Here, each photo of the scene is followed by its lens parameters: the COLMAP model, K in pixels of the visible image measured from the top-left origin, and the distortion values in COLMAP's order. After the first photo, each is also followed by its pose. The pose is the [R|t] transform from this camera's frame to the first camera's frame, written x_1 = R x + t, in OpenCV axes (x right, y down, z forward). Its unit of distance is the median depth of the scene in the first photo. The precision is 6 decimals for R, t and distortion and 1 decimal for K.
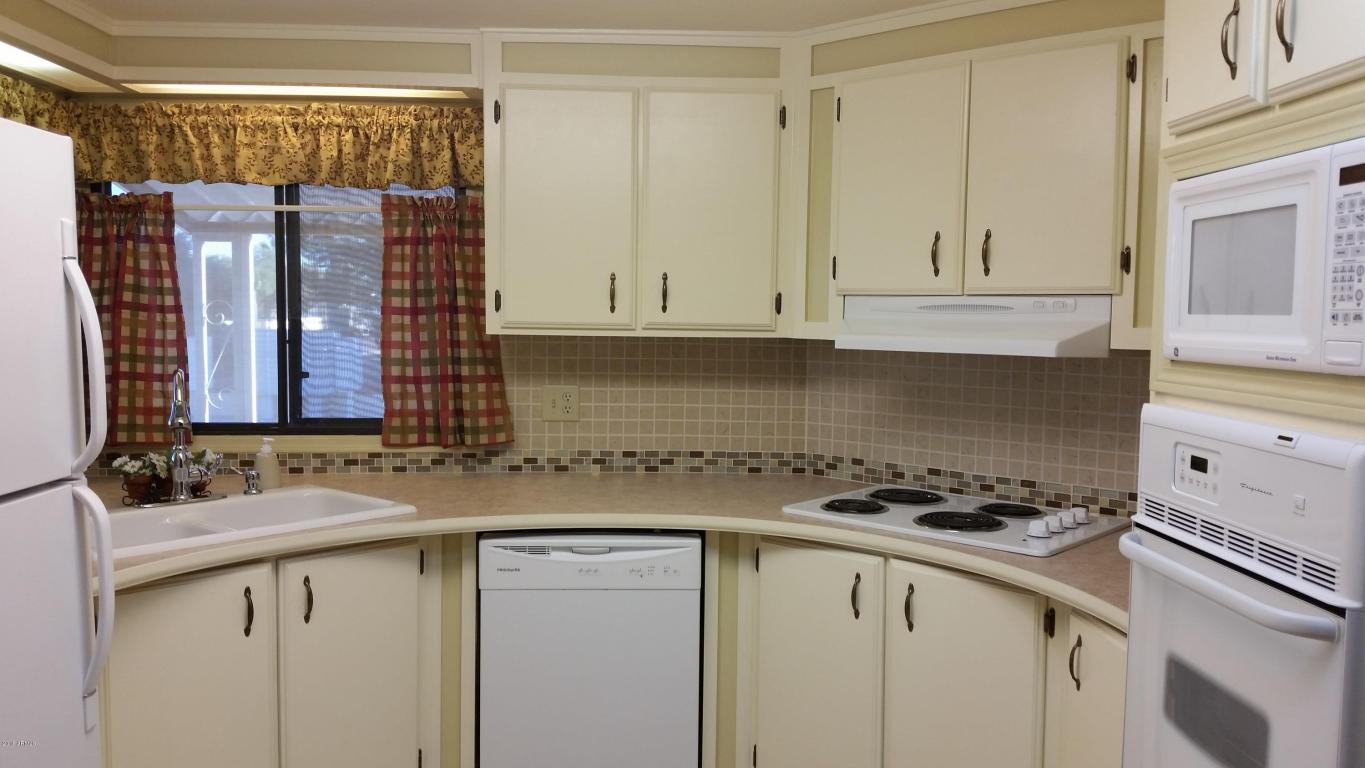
lens RADIAL K [[1097.3, 0, 670.7], [0, 1097.3, 391.2], [0, 0, 1]] dist [-0.001212, -0.035122]
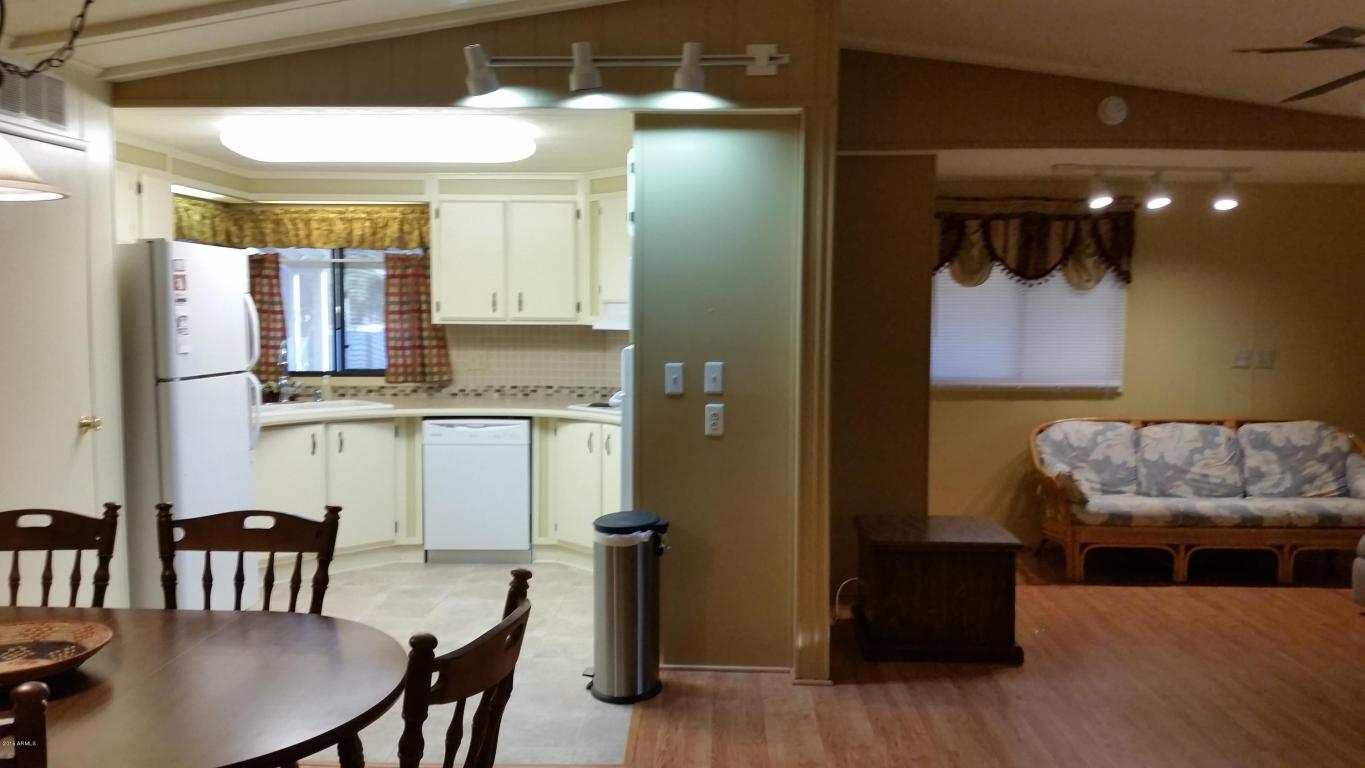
lens RADIAL K [[1097.3, 0, 693.4], [0, 1097.3, 384.4], [0, 0, 1]] dist [-0.001212, -0.035122]
pose [[0.998470, -0.003367, -0.055201, 0.396810], [0.002689, 0.999920, -0.012357, 0.081032], [0.055238, 0.012190, 0.998399, -0.925701]]
